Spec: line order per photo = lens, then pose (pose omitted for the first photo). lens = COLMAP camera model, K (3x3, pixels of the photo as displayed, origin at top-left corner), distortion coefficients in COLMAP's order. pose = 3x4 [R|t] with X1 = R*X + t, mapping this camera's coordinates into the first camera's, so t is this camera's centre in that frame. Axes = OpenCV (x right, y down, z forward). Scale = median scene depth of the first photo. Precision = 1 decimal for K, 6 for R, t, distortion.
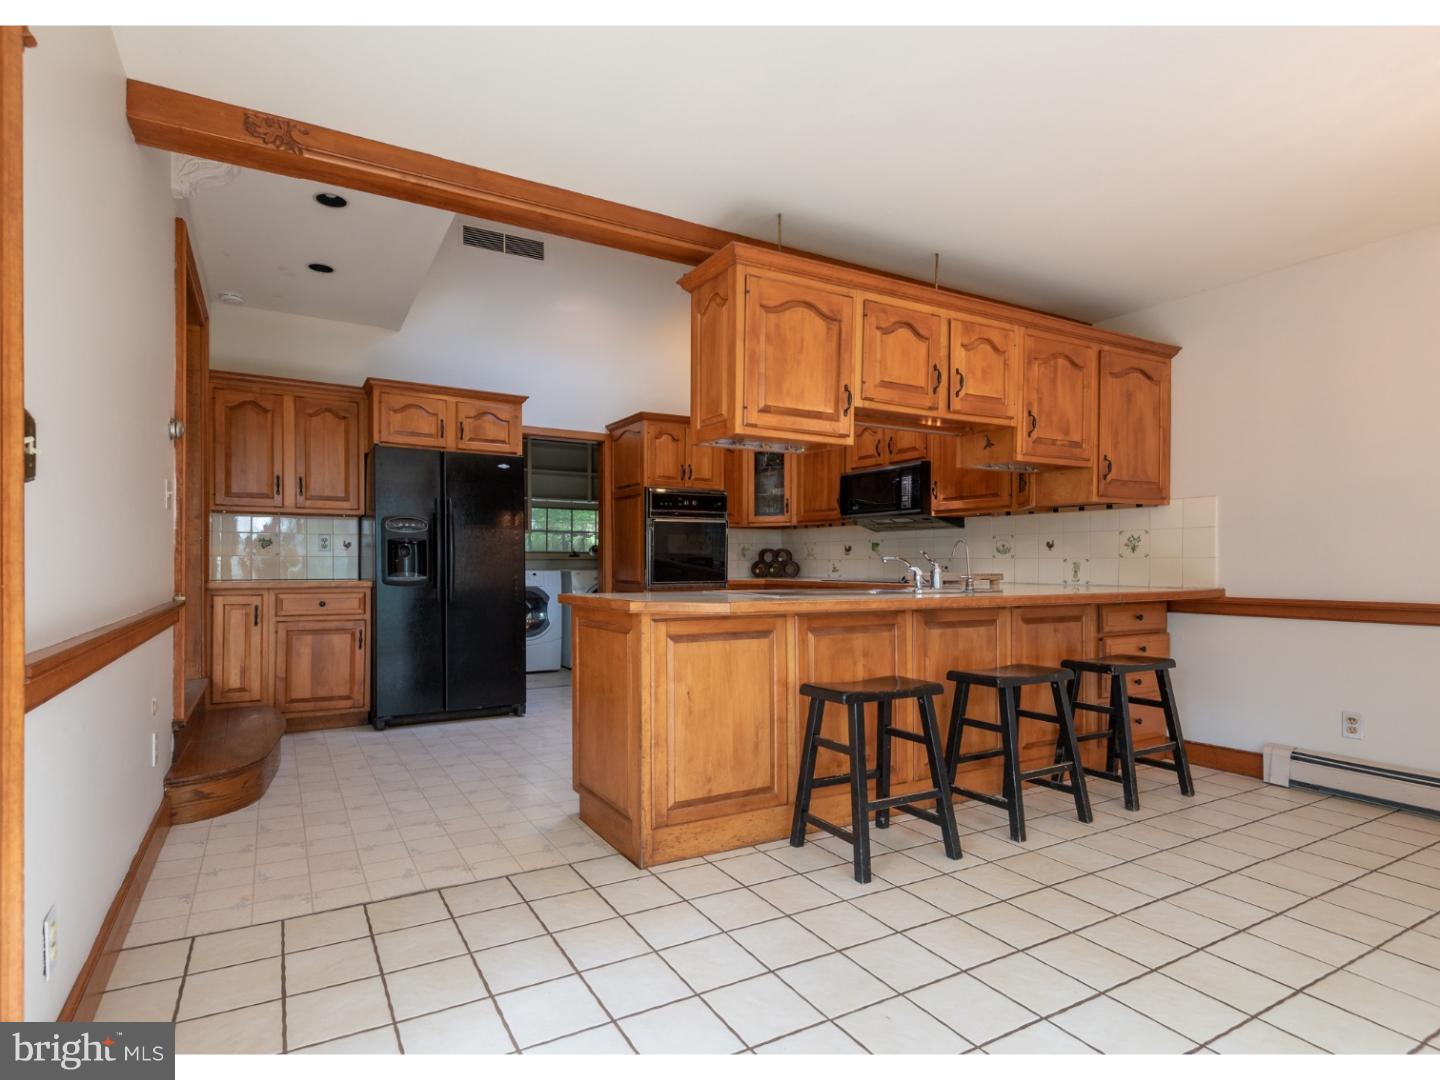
lens RADIAL K [[663.0, 0, 702.5], [0, 663.0, 545.8], [0, 0, 1]] dist [0.000940, -0.000848]
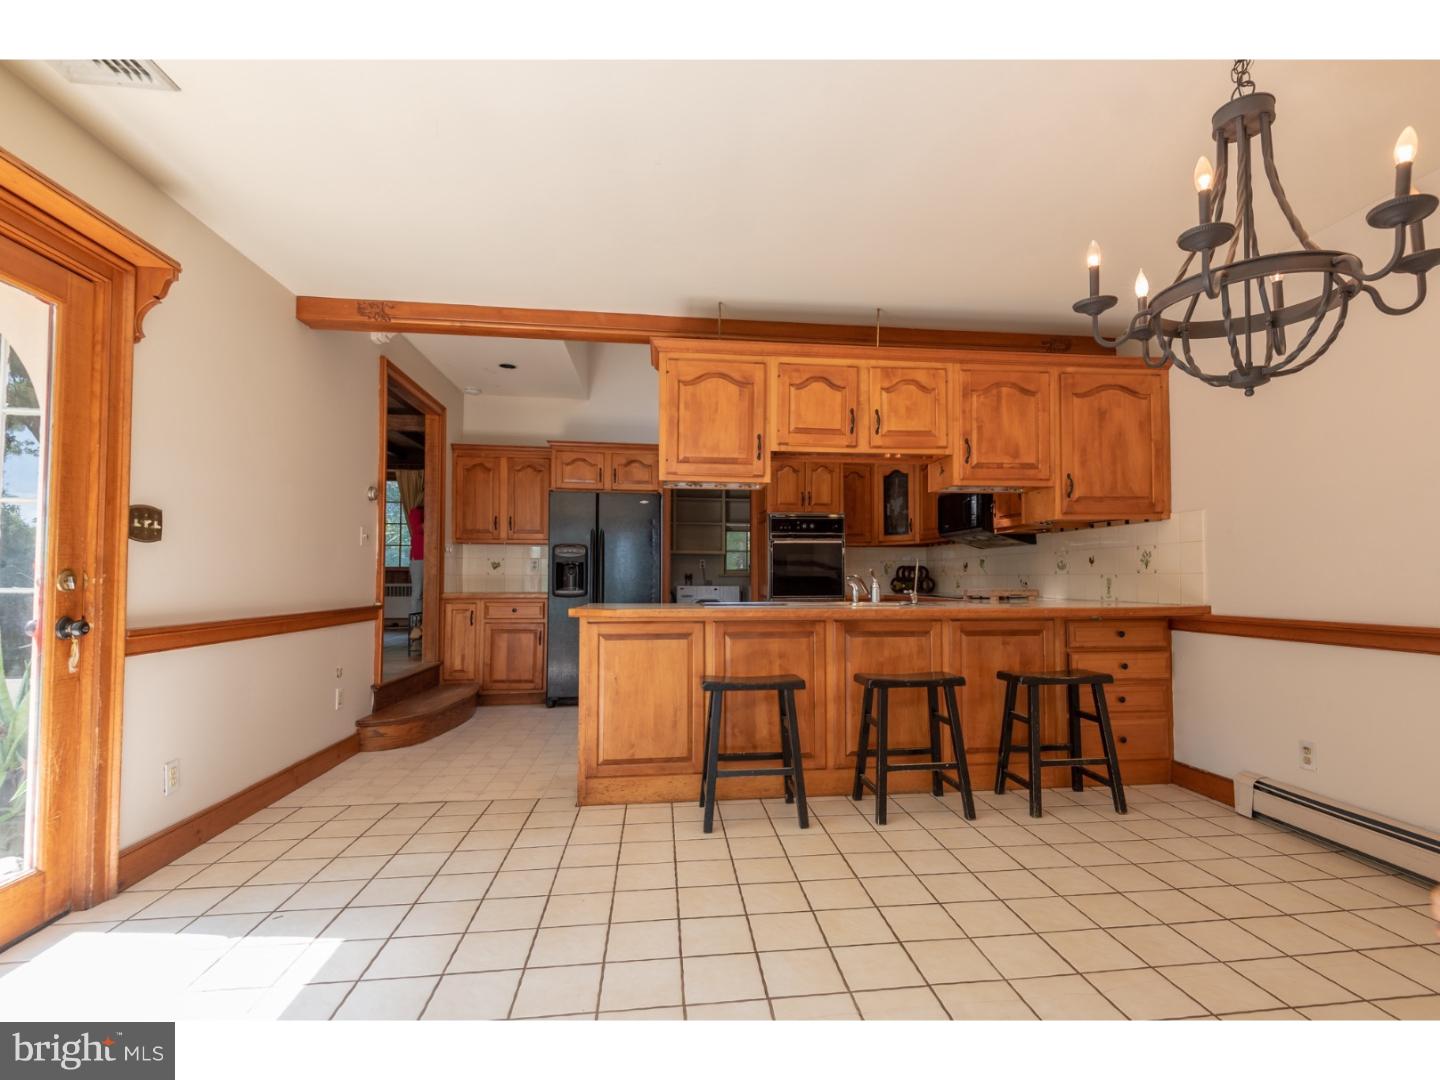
lens RADIAL K [[607.7, 0, 720.2], [0, 607.7, 542.9], [0, 0, 1]] dist [0.003407, -0.000027]
pose [[0.944762, -0.021972, -0.327019, 0.439432], [0.010990, 0.999313, -0.035391, -0.002862], [0.327572, 0.029842, 0.944355, -0.068670]]
